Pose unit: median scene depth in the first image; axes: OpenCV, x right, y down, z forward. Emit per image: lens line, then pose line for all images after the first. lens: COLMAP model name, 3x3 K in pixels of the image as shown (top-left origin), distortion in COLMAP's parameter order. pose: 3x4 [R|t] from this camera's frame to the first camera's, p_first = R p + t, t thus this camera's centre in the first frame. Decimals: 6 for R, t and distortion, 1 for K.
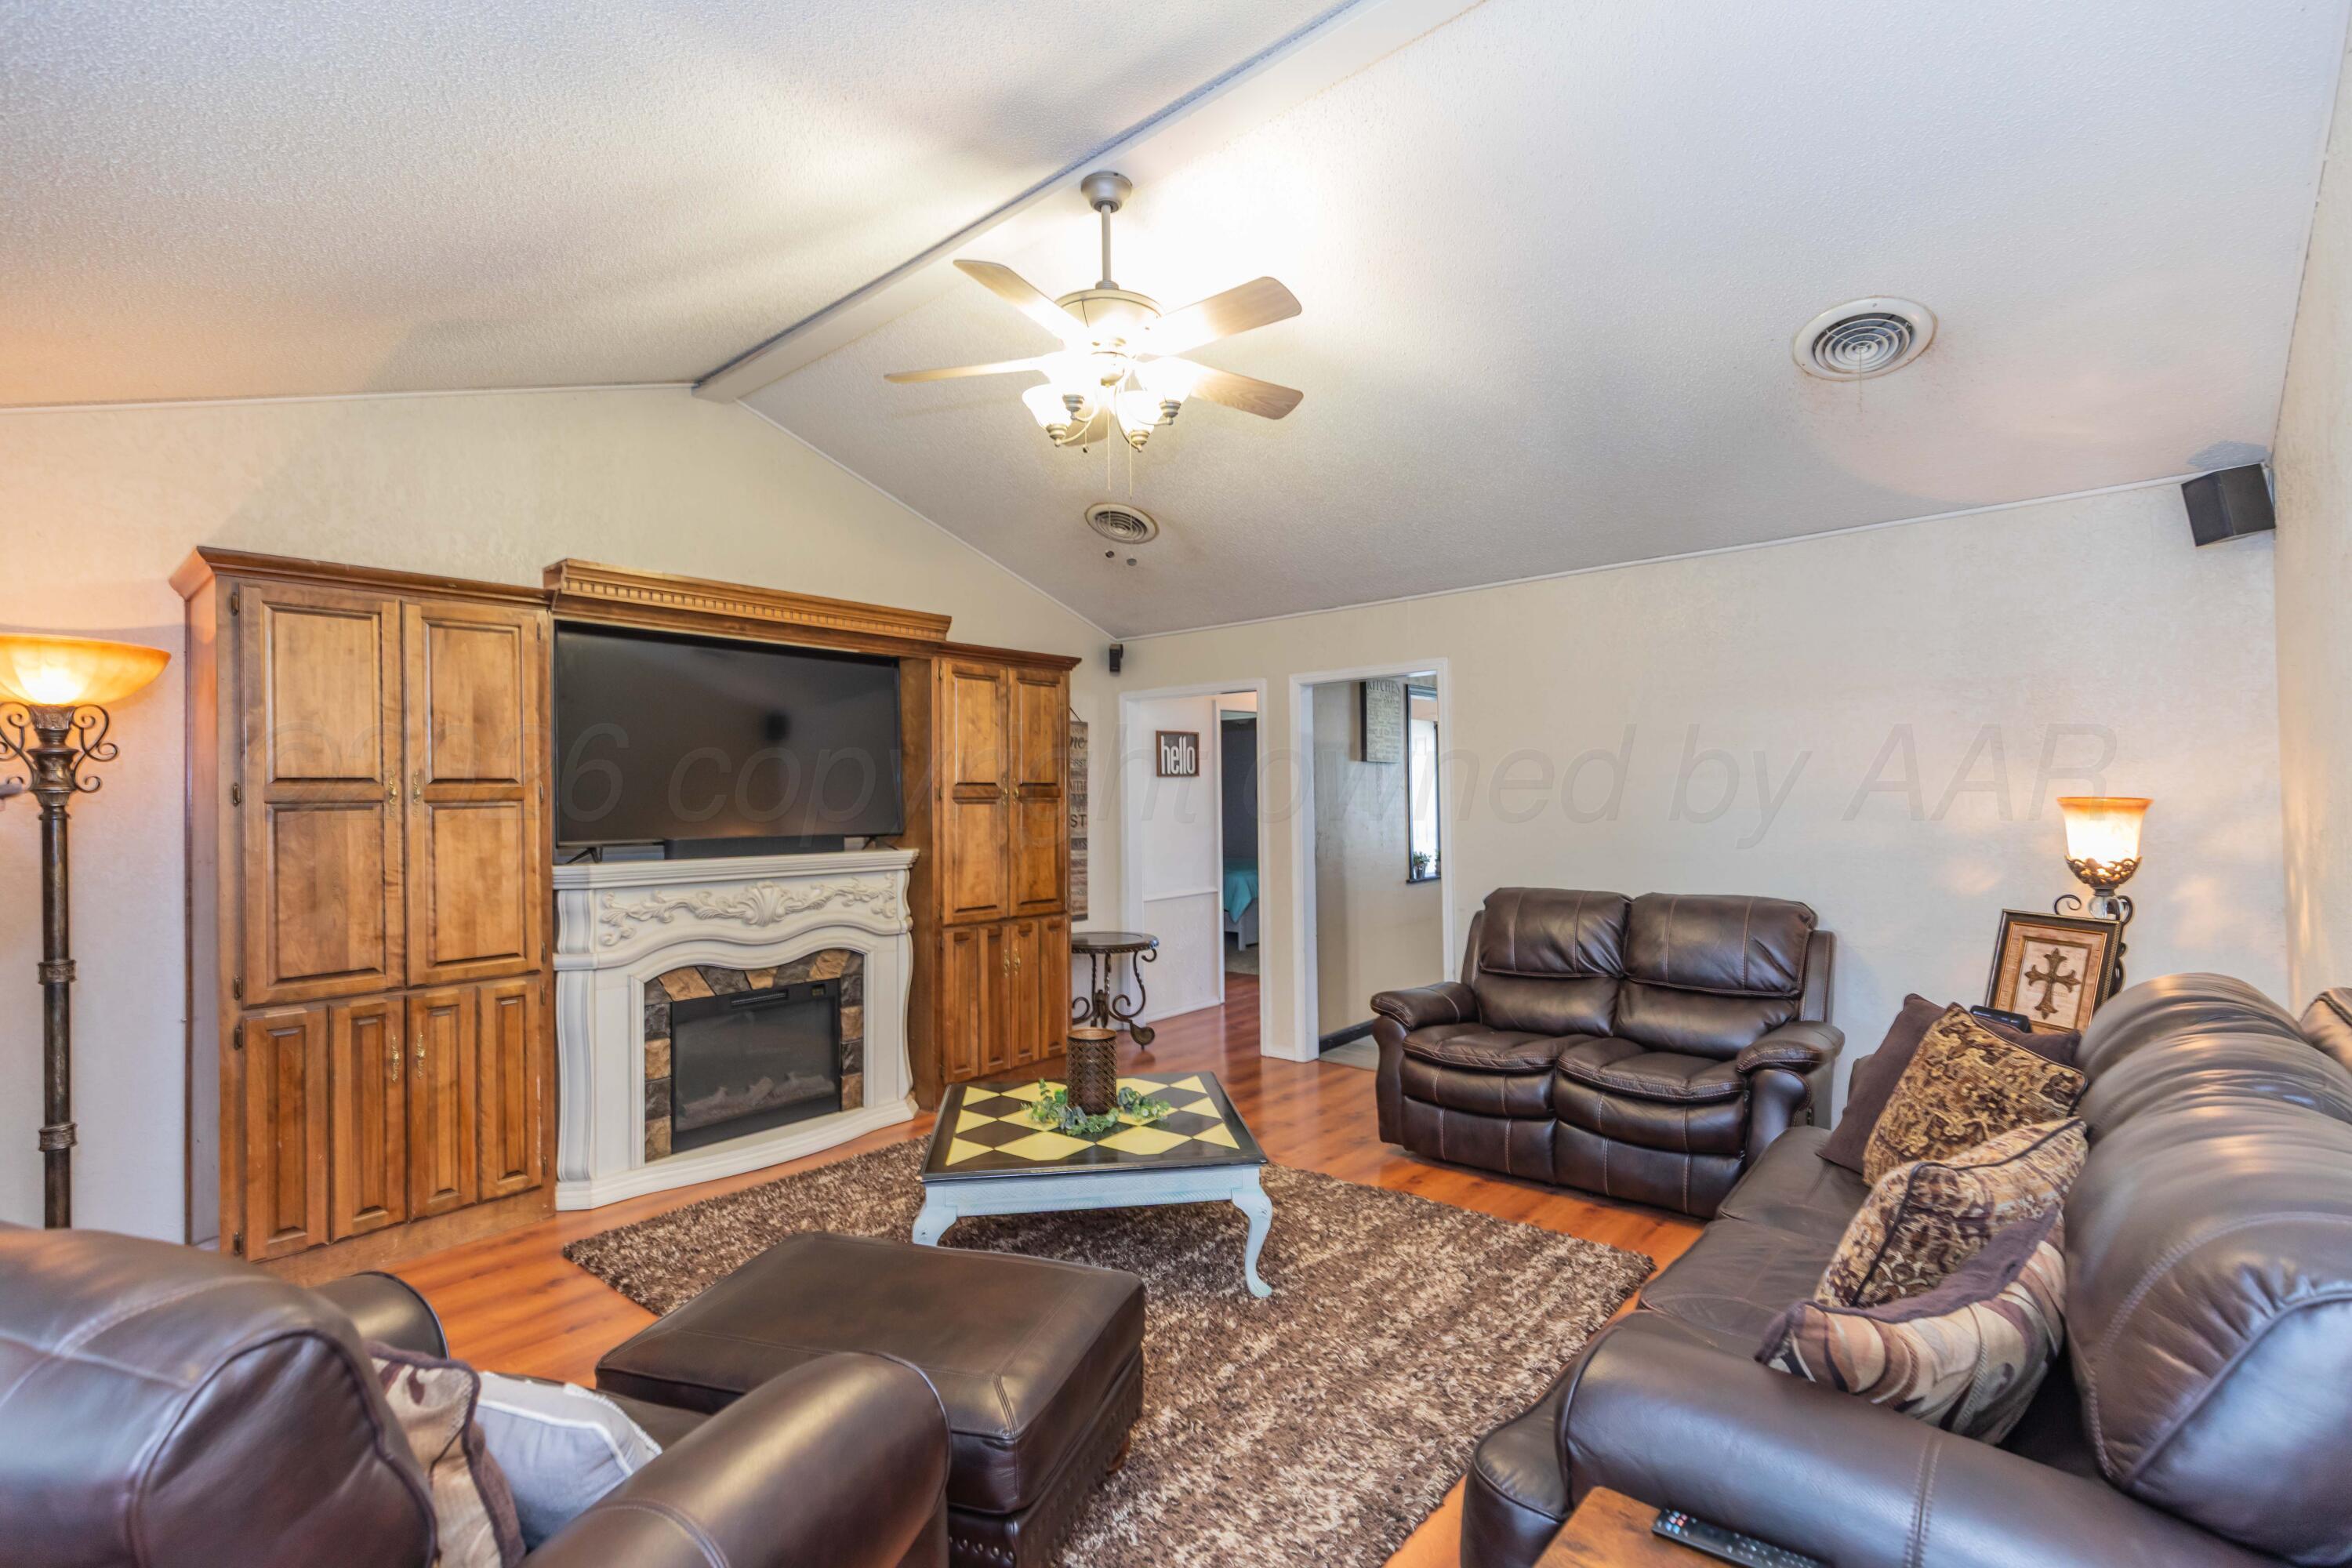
lens RADIAL K [[1050.6, 0, 1208.7], [0, 1050.6, 770.6], [0, 0, 1]] dist [0.001101, -0.000116]
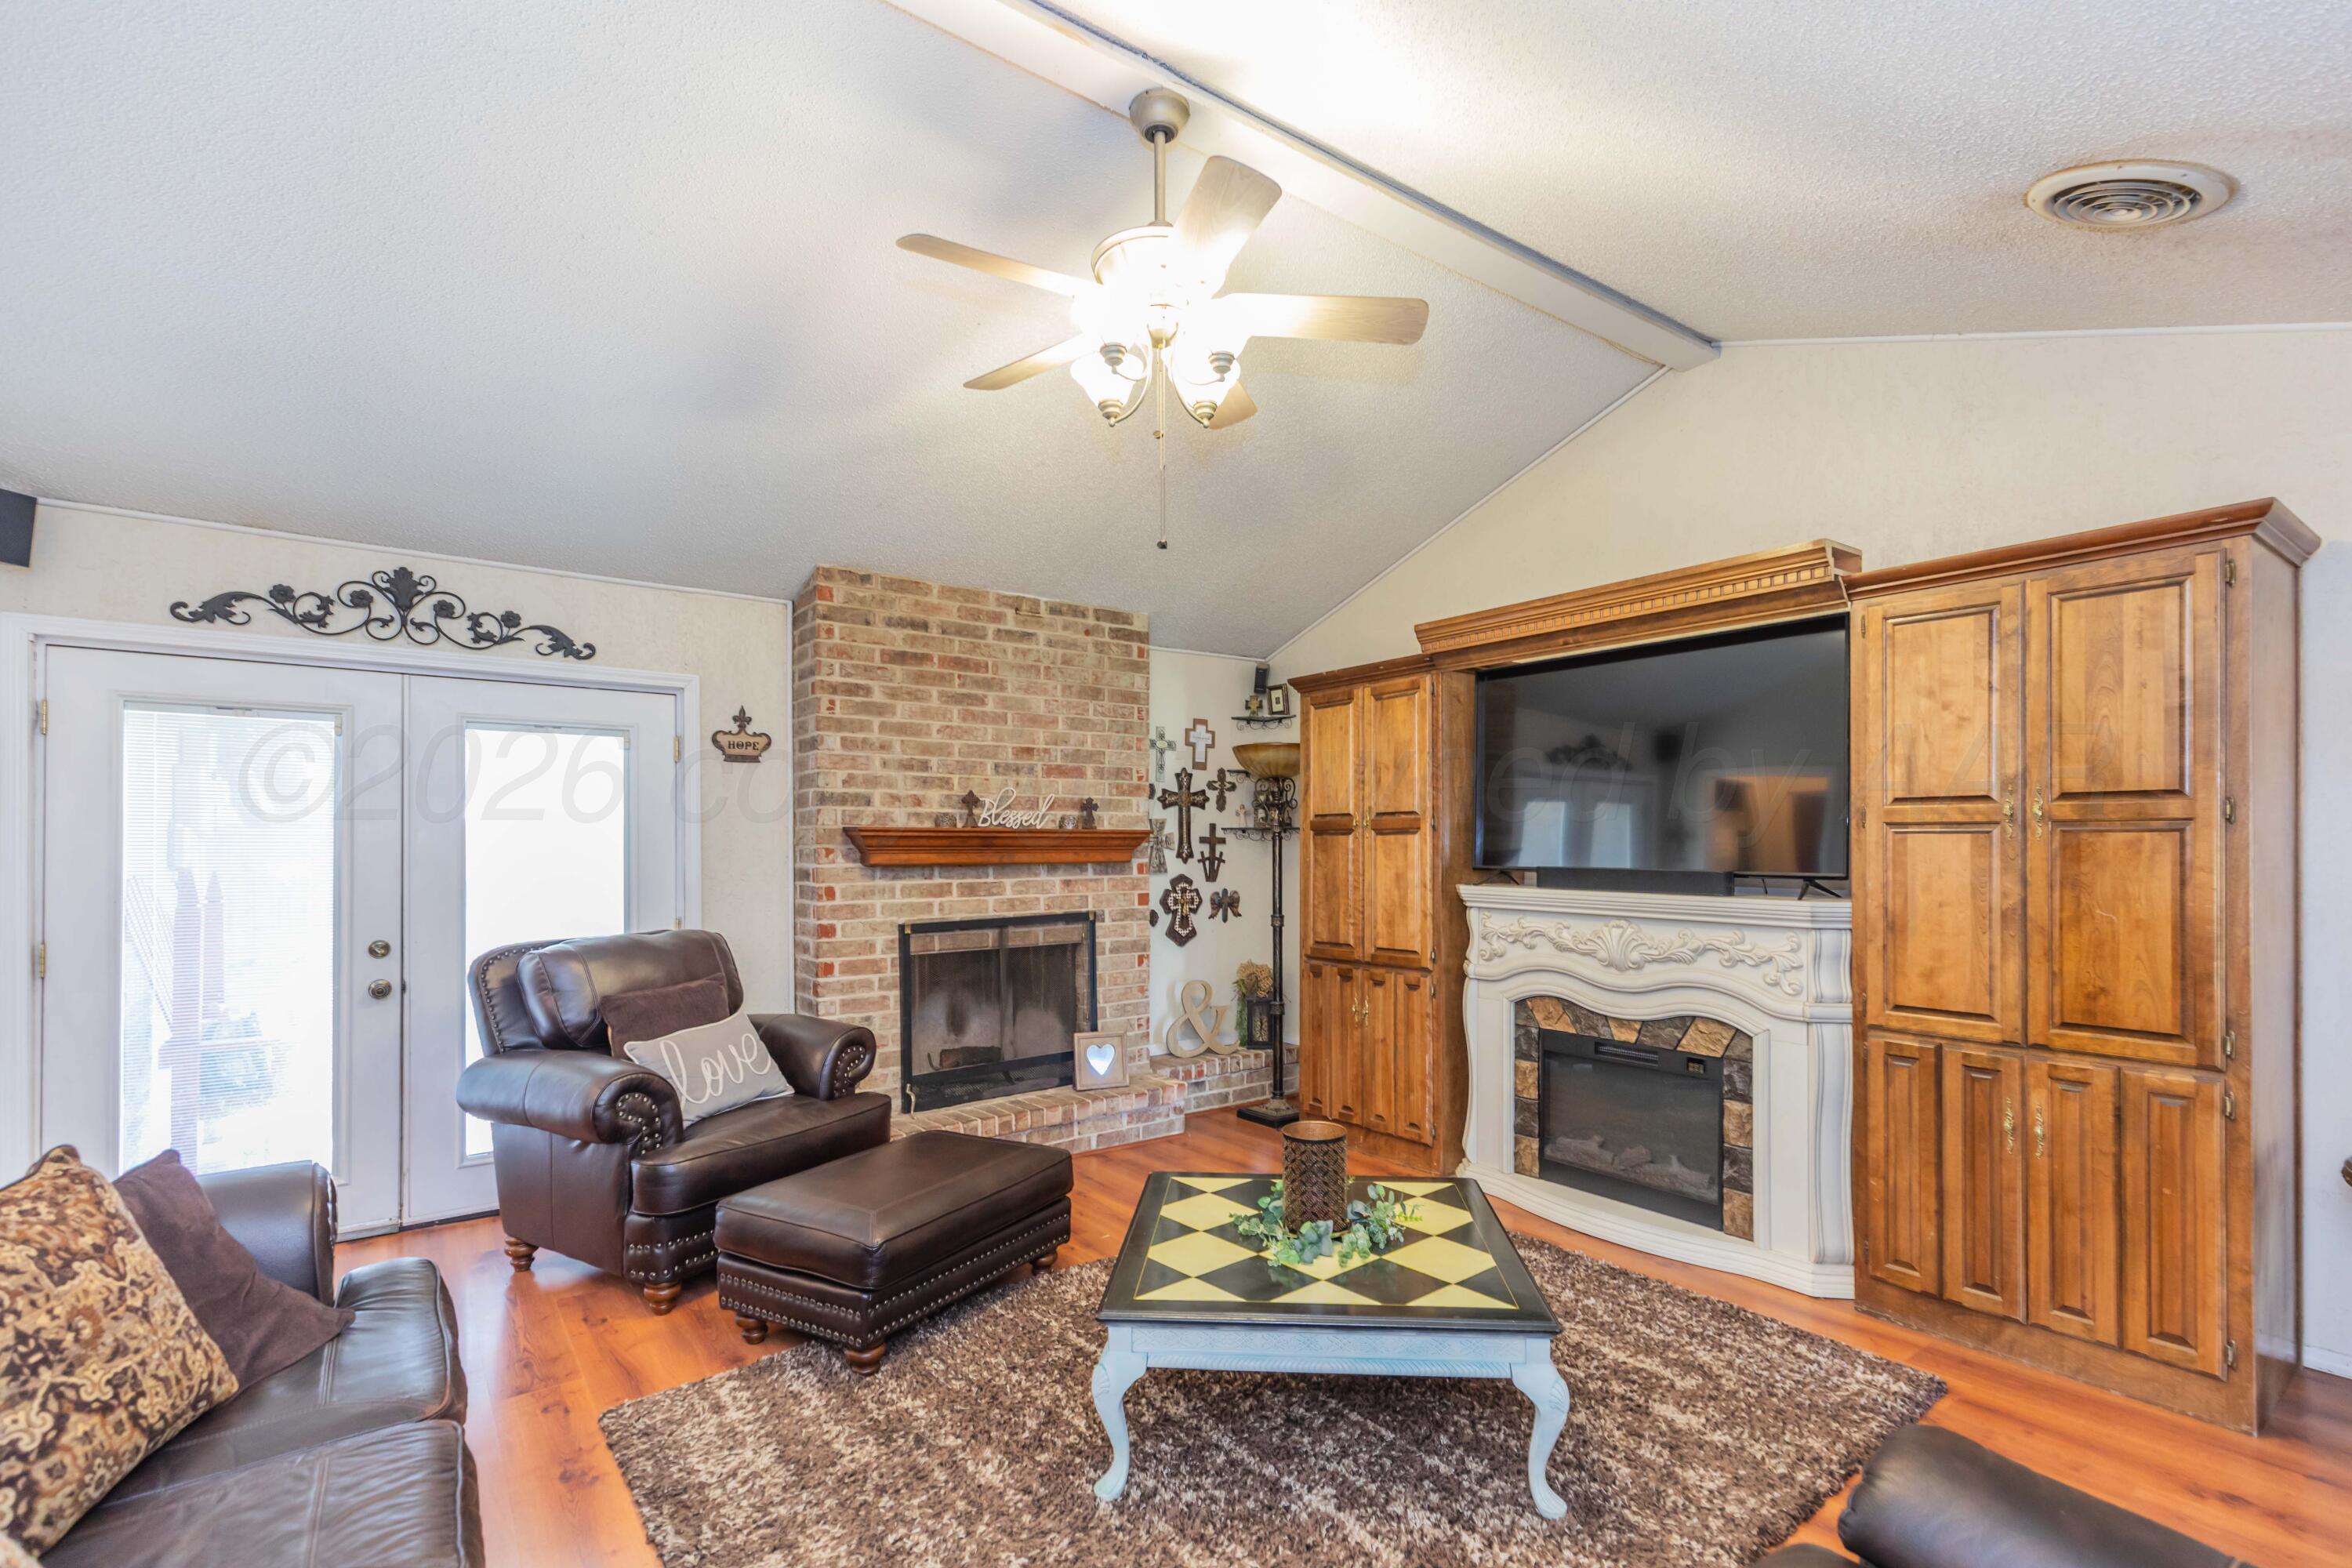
lens RADIAL K [[1072.0, 0, 1177.7], [0, 1072.0, 836.0], [0, 0, 1]] dist [0.002832, 0.000339]
pose [[-0.230128, 0.011112, -0.973097, 0.618033], [0.033633, 0.999428, 0.003459, 0.023049], [0.972579, -0.031932, -0.230370, 0.987582]]
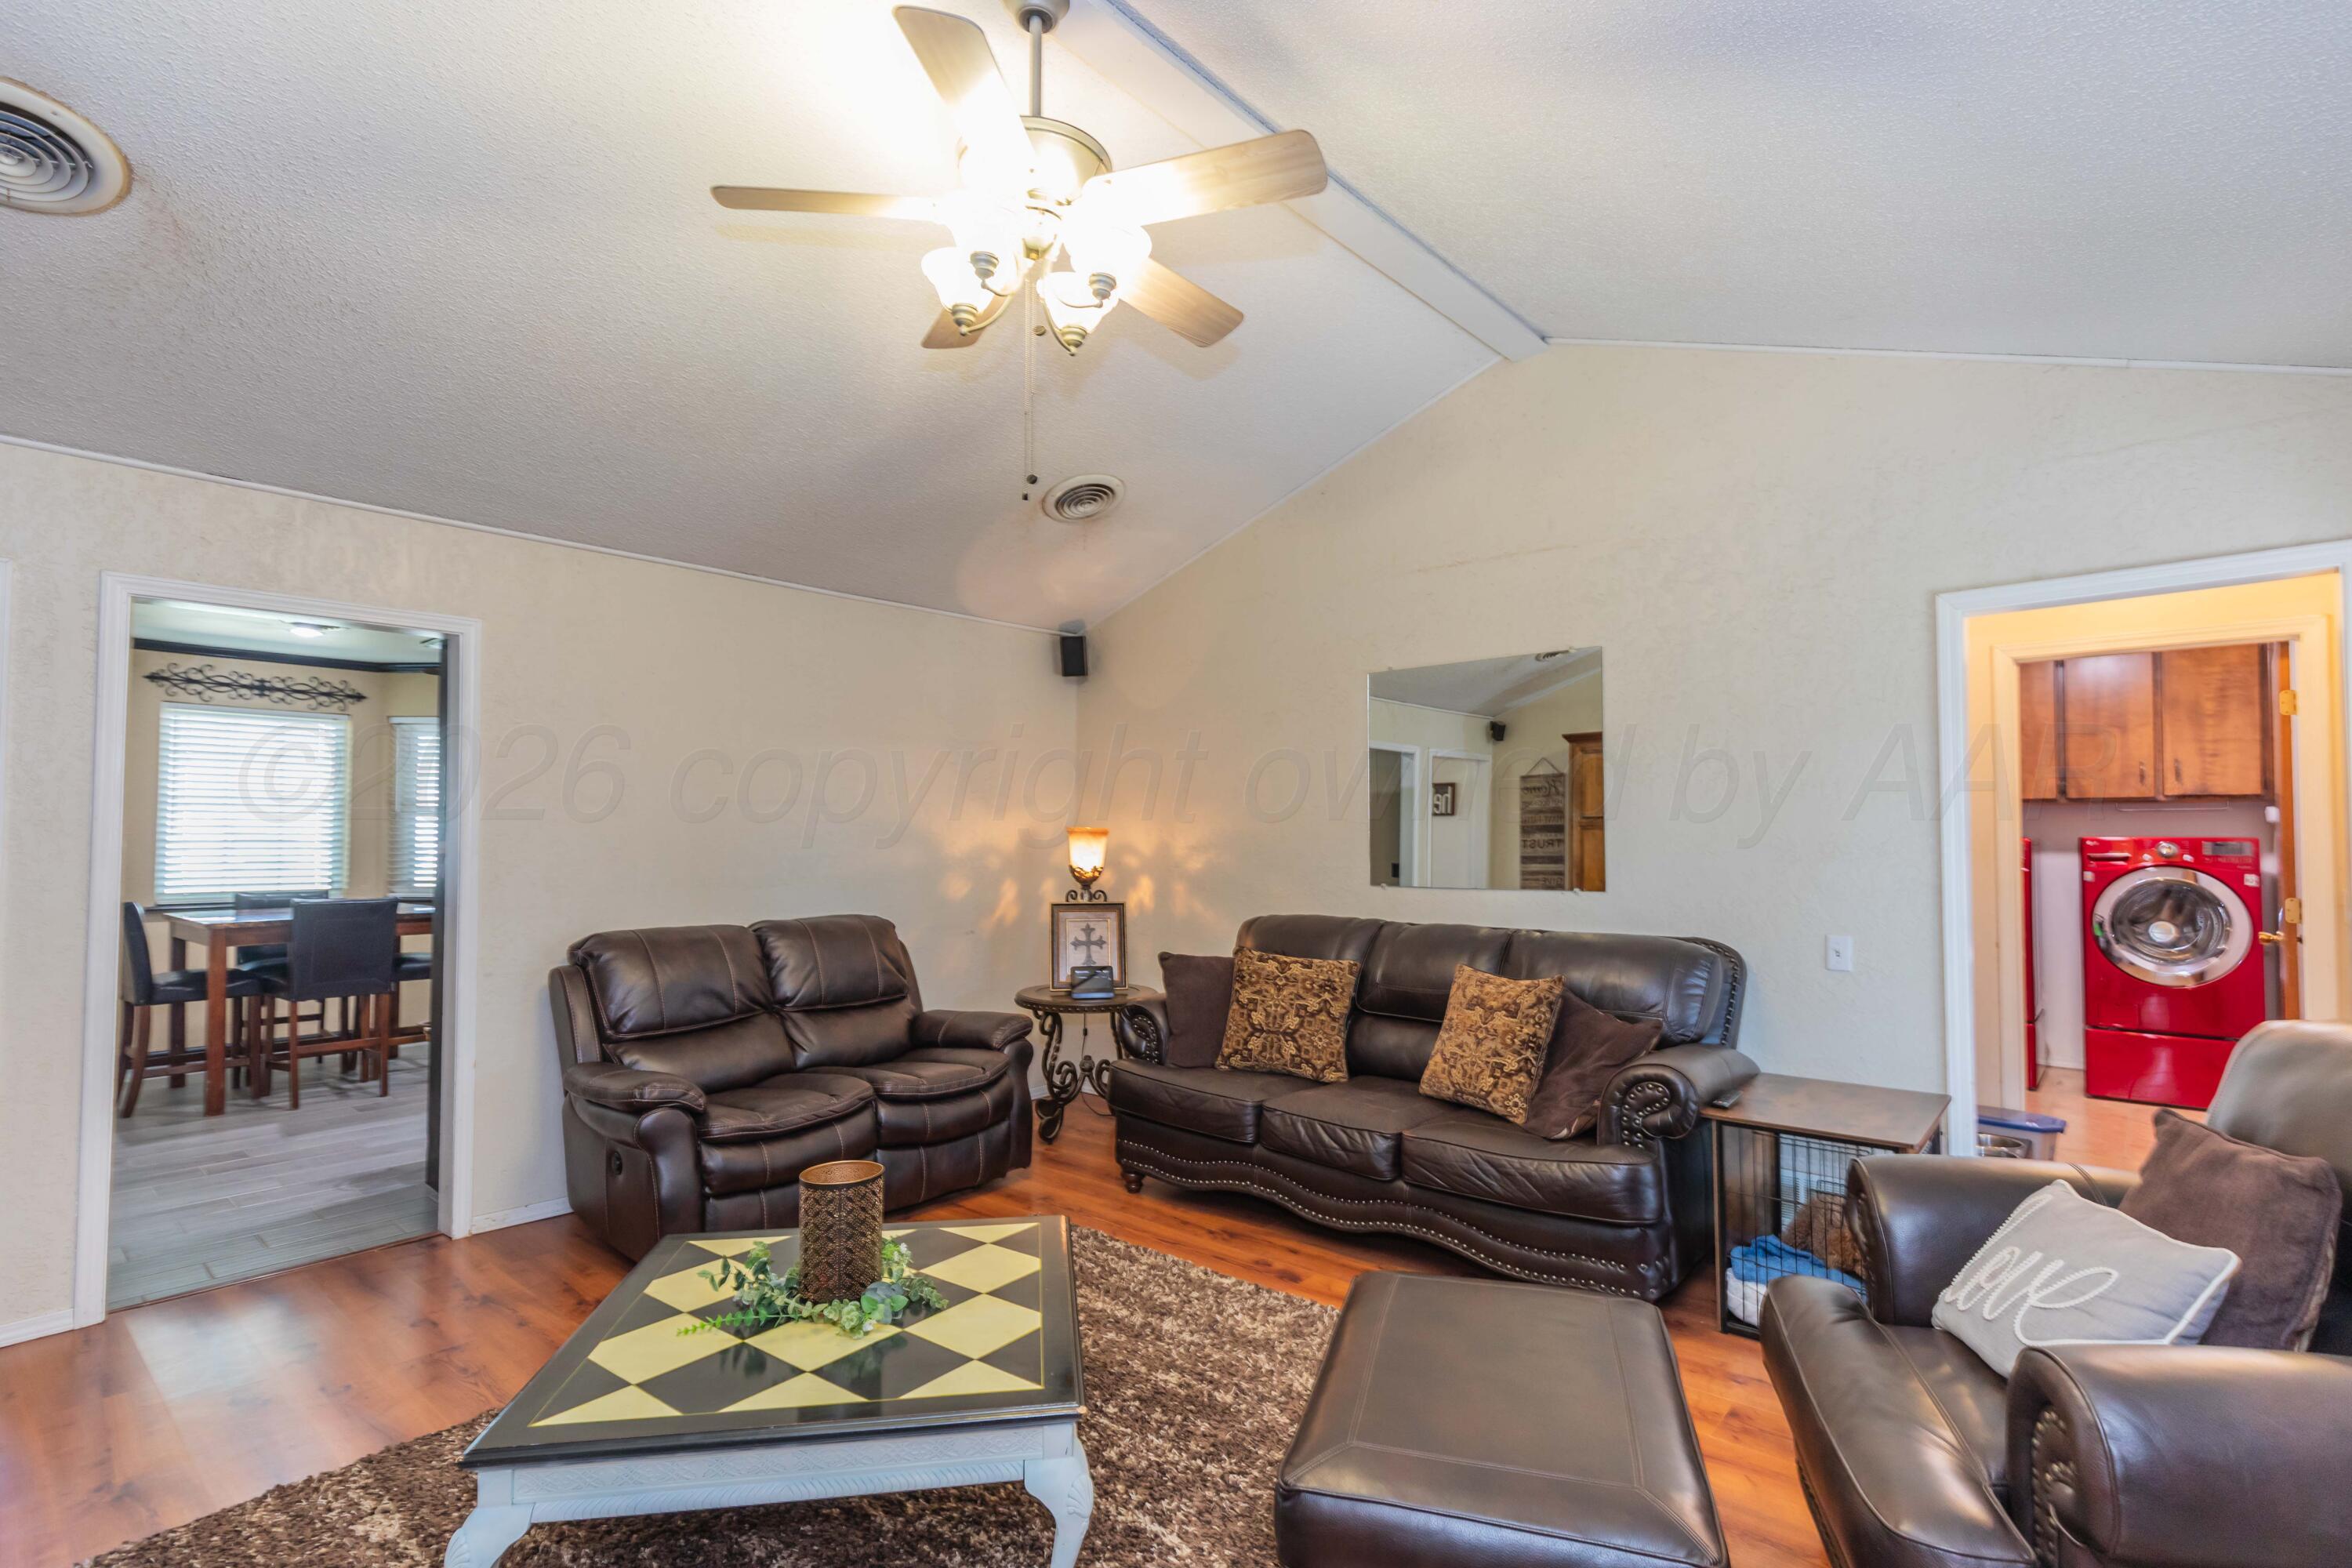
lens RADIAL K [[1103.4, 0, 1176.0], [0, 1103.4, 784.0], [0, 0, 1]] dist [0.002320, 0.000431]
pose [[0.007990, 0.060414, 0.998141, -0.711604], [-0.032160, 0.997672, -0.060128, 0.047389], [-0.999451, -0.031620, 0.009914, 0.724989]]
